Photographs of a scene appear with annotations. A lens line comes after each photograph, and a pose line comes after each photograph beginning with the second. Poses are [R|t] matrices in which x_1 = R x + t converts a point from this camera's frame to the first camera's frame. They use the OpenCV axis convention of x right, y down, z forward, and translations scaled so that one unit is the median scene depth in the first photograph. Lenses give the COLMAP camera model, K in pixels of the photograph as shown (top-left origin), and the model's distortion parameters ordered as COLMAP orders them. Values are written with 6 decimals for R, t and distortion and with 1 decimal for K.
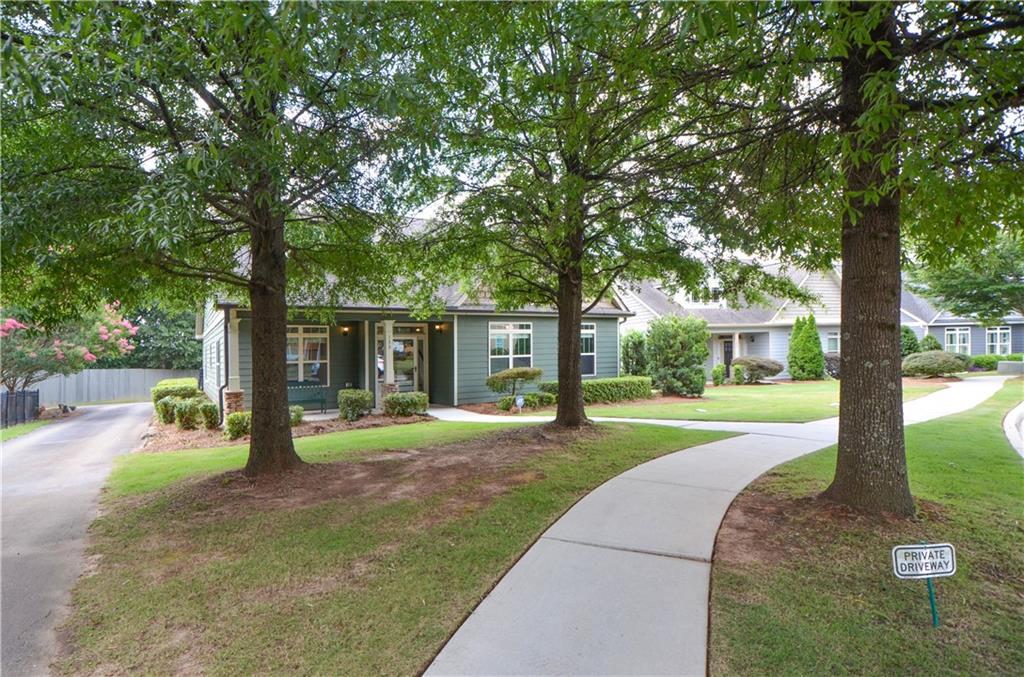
lens RADIAL K [[481.5, 0, 507.0], [0, 481.5, 341.9], [0, 0, 1]] dist [0.004645, -0.000051]
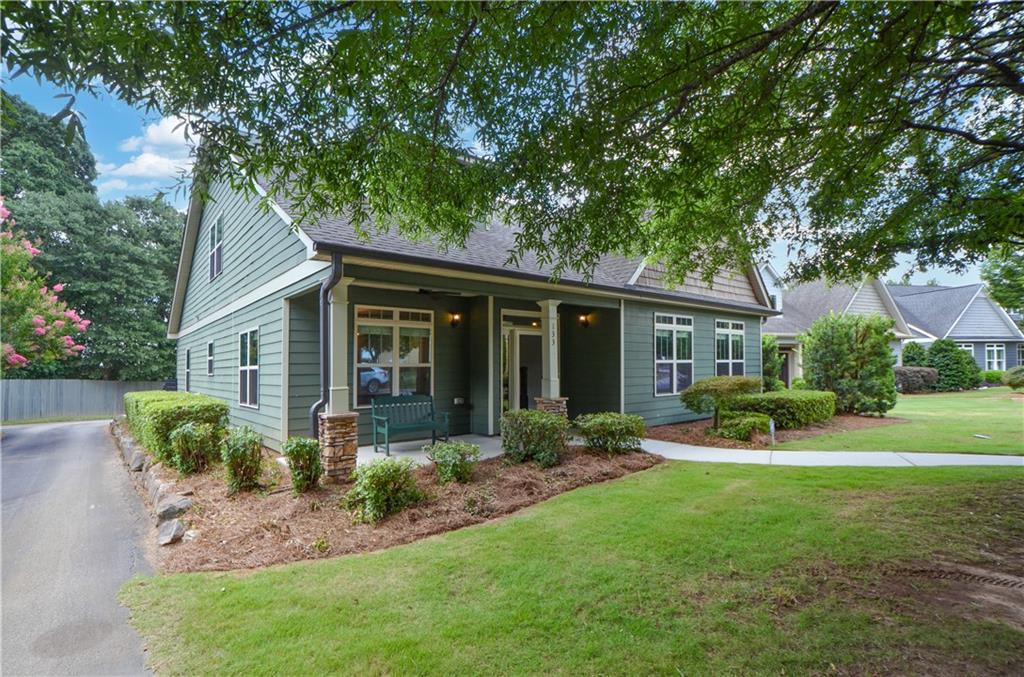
lens RADIAL K [[467.5, 0, 517.3], [0, 467.5, 356.2], [0, 0, 1]] dist [0.002355, 0.000620]
pose [[0.992920, 0.011365, 0.118240, -0.304188], [-0.011110, 0.999934, -0.002820, 0.026176], [-0.118264, 0.001487, 0.992981, 0.329011]]
